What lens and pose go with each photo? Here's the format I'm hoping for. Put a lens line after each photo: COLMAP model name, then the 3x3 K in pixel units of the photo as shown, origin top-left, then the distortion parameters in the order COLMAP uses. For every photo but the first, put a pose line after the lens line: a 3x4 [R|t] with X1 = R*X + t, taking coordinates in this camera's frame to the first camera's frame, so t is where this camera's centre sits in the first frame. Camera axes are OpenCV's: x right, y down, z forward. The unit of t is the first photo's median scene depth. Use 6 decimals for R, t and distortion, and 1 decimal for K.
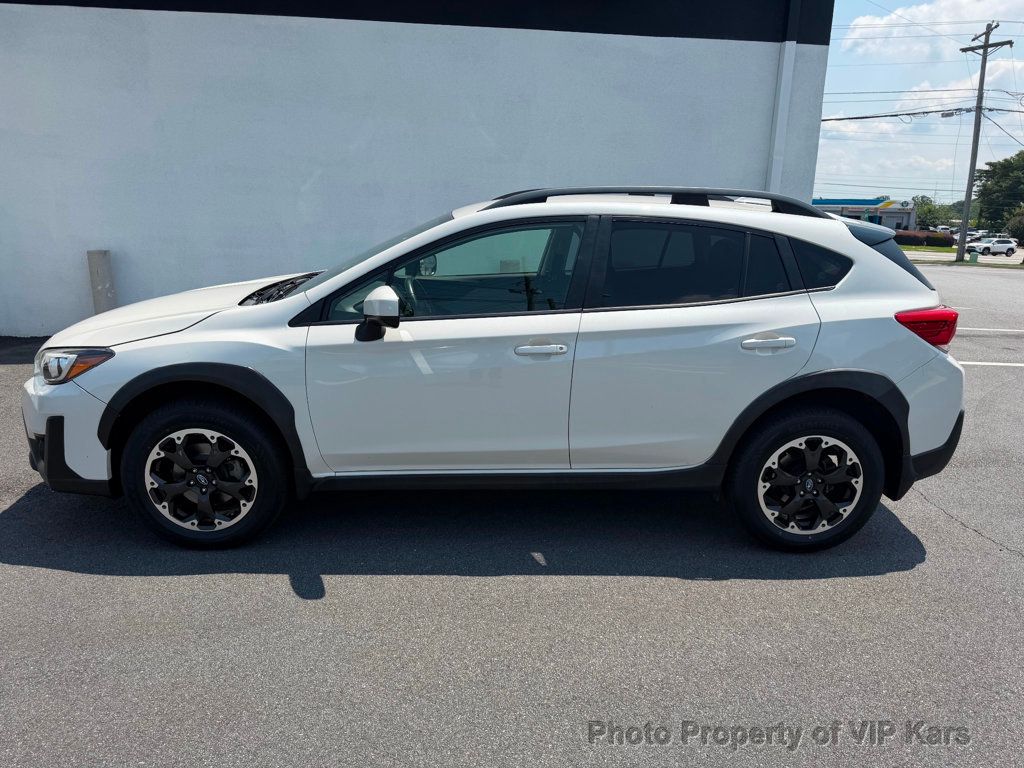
lens RADIAL K [[733.1, 0, 509.3], [0, 733.1, 385.1], [0, 0, 1]] dist [0.025768, -0.036061]
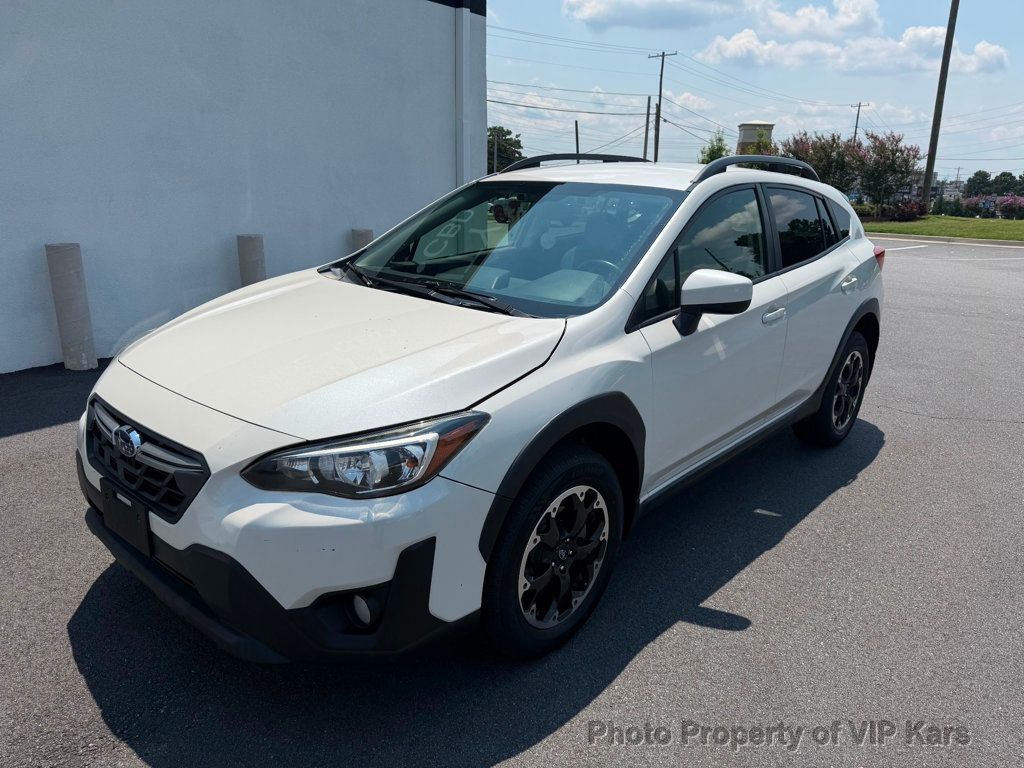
lens RADIAL K [[733.1, 0, 514.3], [0, 733.1, 376.8], [0, 0, 1]] dist [0.025768, -0.036061]
pose [[0.689815, -0.202089, 0.695209, -0.941548], [0.166879, 0.978778, 0.118935, -0.146895], [-0.704491, 0.033973, 0.708900, 0.504637]]
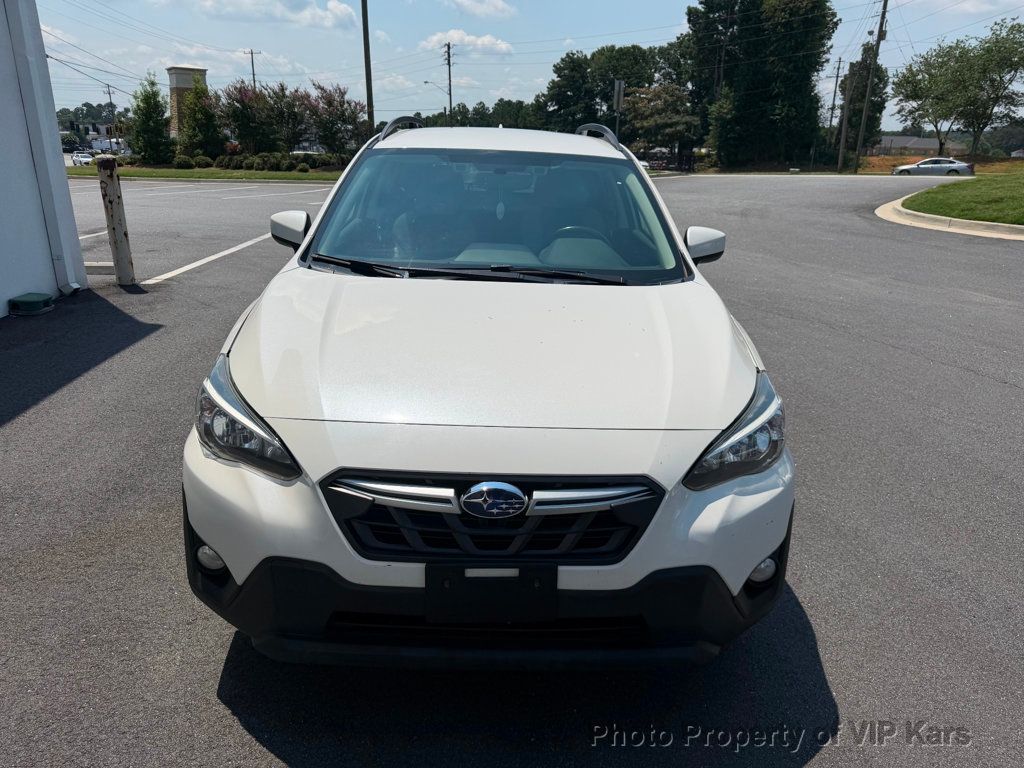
lens RADIAL K [[733.1, 0, 513.8], [0, 733.1, 376.5], [0, 0, 1]] dist [0.025768, -0.036061]
pose [[0.036829, -0.332713, 0.942309, -1.170812], [0.211779, 0.924129, 0.318017, -0.295616], [-0.976623, 0.187849, 0.104496, 1.061747]]
